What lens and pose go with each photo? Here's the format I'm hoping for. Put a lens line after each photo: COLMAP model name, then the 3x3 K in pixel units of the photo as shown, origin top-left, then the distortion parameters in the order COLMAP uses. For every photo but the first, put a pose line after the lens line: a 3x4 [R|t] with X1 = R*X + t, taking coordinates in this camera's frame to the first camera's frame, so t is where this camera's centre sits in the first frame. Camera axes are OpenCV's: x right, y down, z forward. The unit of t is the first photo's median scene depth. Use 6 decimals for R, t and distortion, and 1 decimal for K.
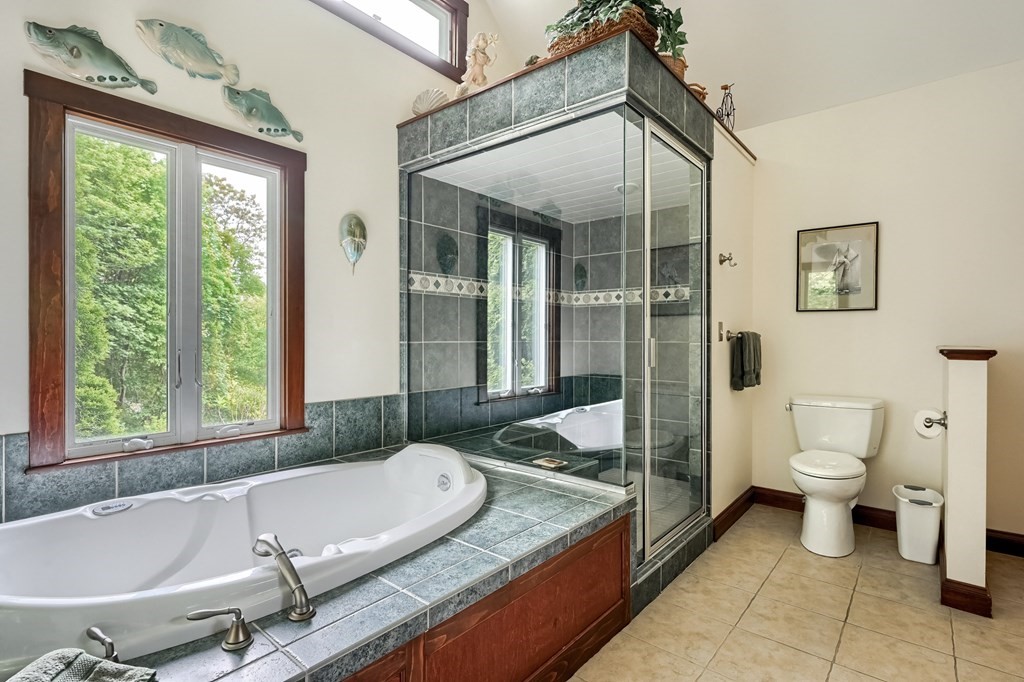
lens RADIAL K [[502.1, 0, 516.5], [0, 502.1, 335.7], [0, 0, 1]] dist [0.006117, -0.001220]
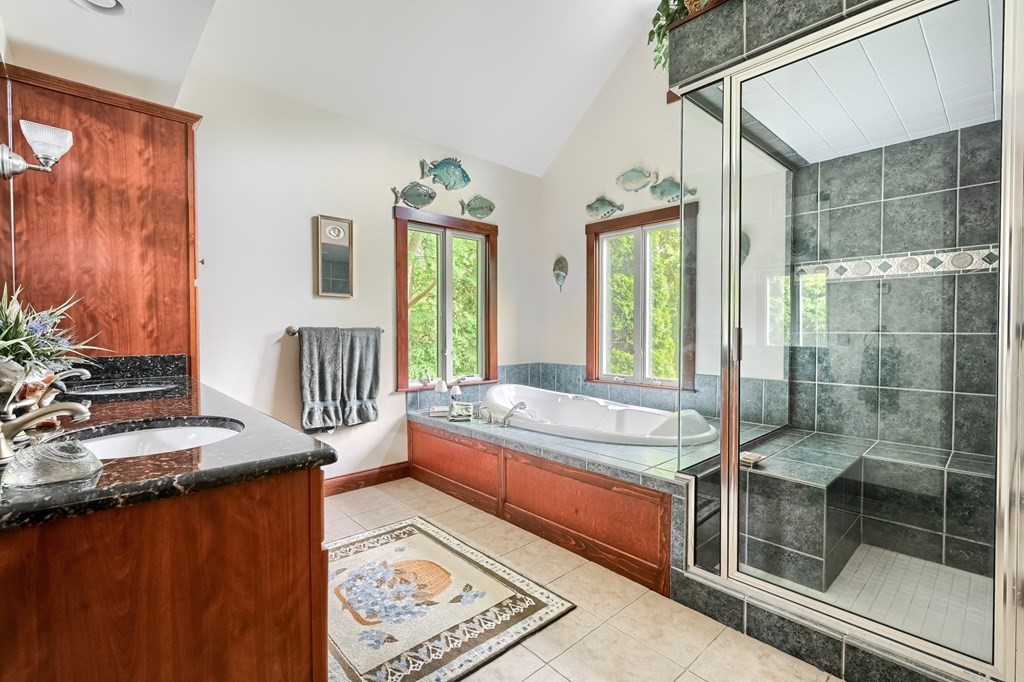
lens RADIAL K [[470.0, 0, 516.9], [0, 470.0, 343.1], [0, 0, 1]] dist [0.010165, -0.000289]
pose [[-0.136315, 0.017362, -0.990513, 0.965346], [-0.001579, 0.999841, 0.017743, 0.021475], [0.990664, 0.003983, -0.136266, 0.647428]]
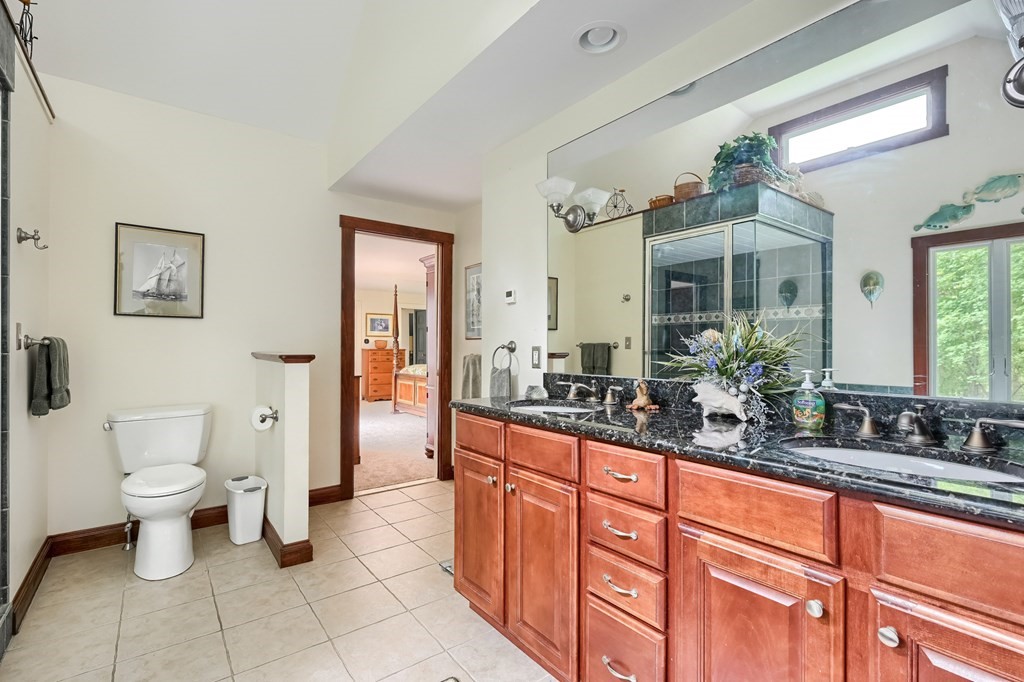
lens RADIAL K [[470.0, 0, 512.8], [0, 470.0, 343.2], [0, 0, 1]] dist [0.010165, -0.000289]
pose [[0.228309, 0.004859, 0.973577, -0.104633], [-0.006064, 0.999975, -0.003569, -0.000469], [-0.973570, -0.005089, 0.228333, 0.179624]]
